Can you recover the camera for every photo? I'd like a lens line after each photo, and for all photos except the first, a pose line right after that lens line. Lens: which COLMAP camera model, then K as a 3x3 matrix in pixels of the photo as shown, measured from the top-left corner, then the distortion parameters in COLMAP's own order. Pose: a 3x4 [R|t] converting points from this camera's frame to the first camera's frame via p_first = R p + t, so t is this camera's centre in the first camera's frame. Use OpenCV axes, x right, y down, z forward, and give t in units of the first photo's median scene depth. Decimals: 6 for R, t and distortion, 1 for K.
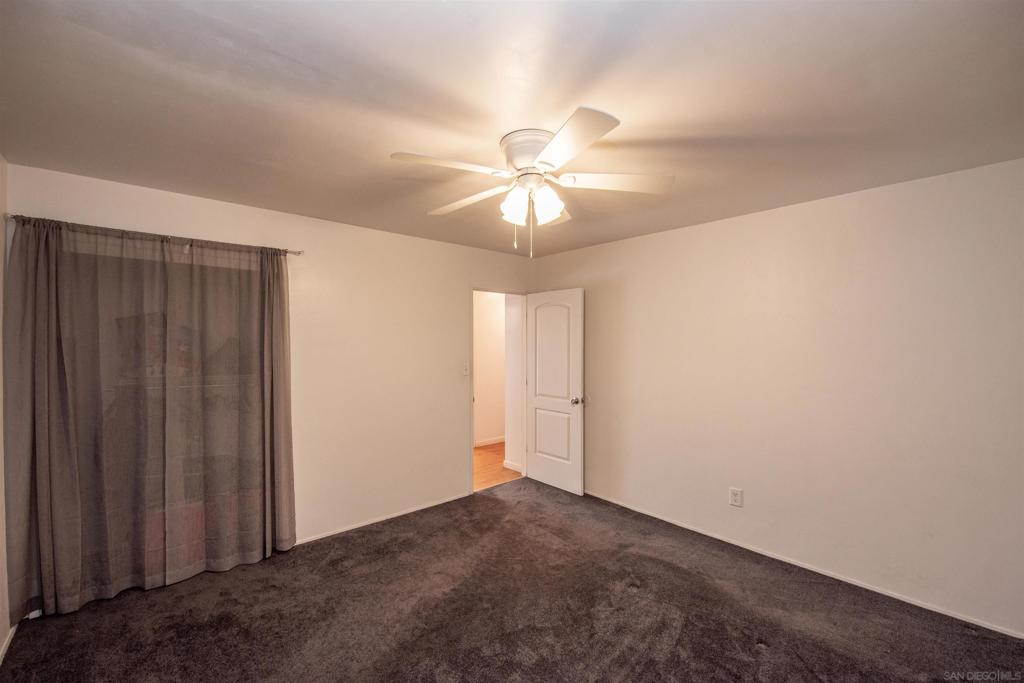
lens RADIAL K [[420.7, 0, 511.8], [0, 420.7, 345.7], [0, 0, 1]] dist [-0.015403, -0.003681]
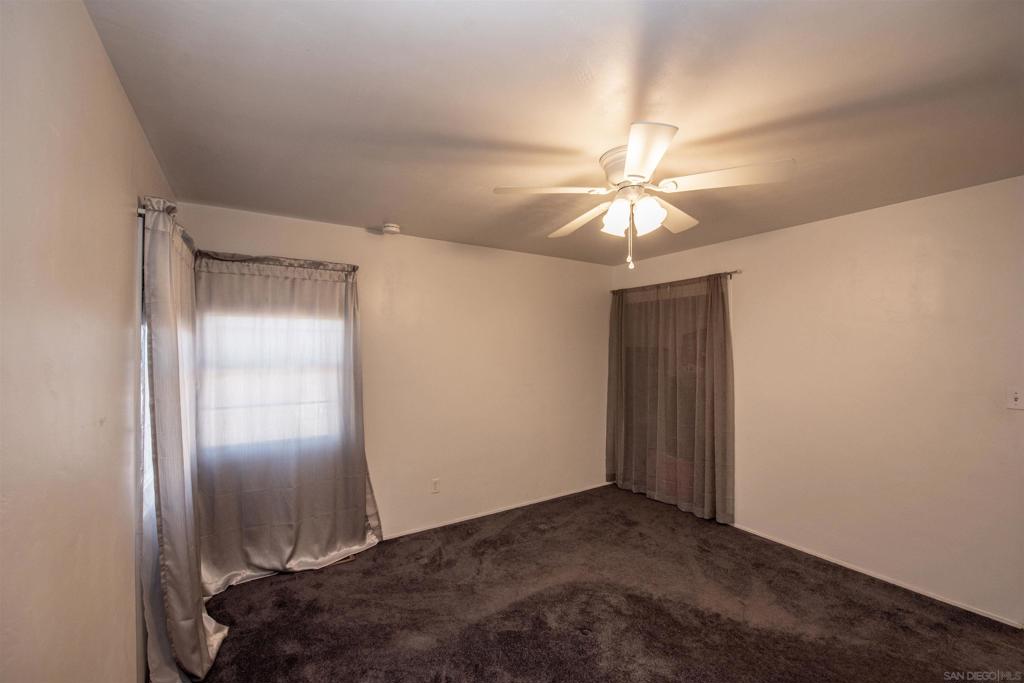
lens RADIAL K [[420.7, 0, 511.8], [0, 420.7, 345.7], [0, 0, 1]] dist [-0.015403, -0.003681]
pose [[-0.169021, -0.001803, -0.985611, 0.821653], [-0.002577, 0.999996, -0.001387, -0.019102], [0.985609, 0.002305, -0.169025, 0.670536]]
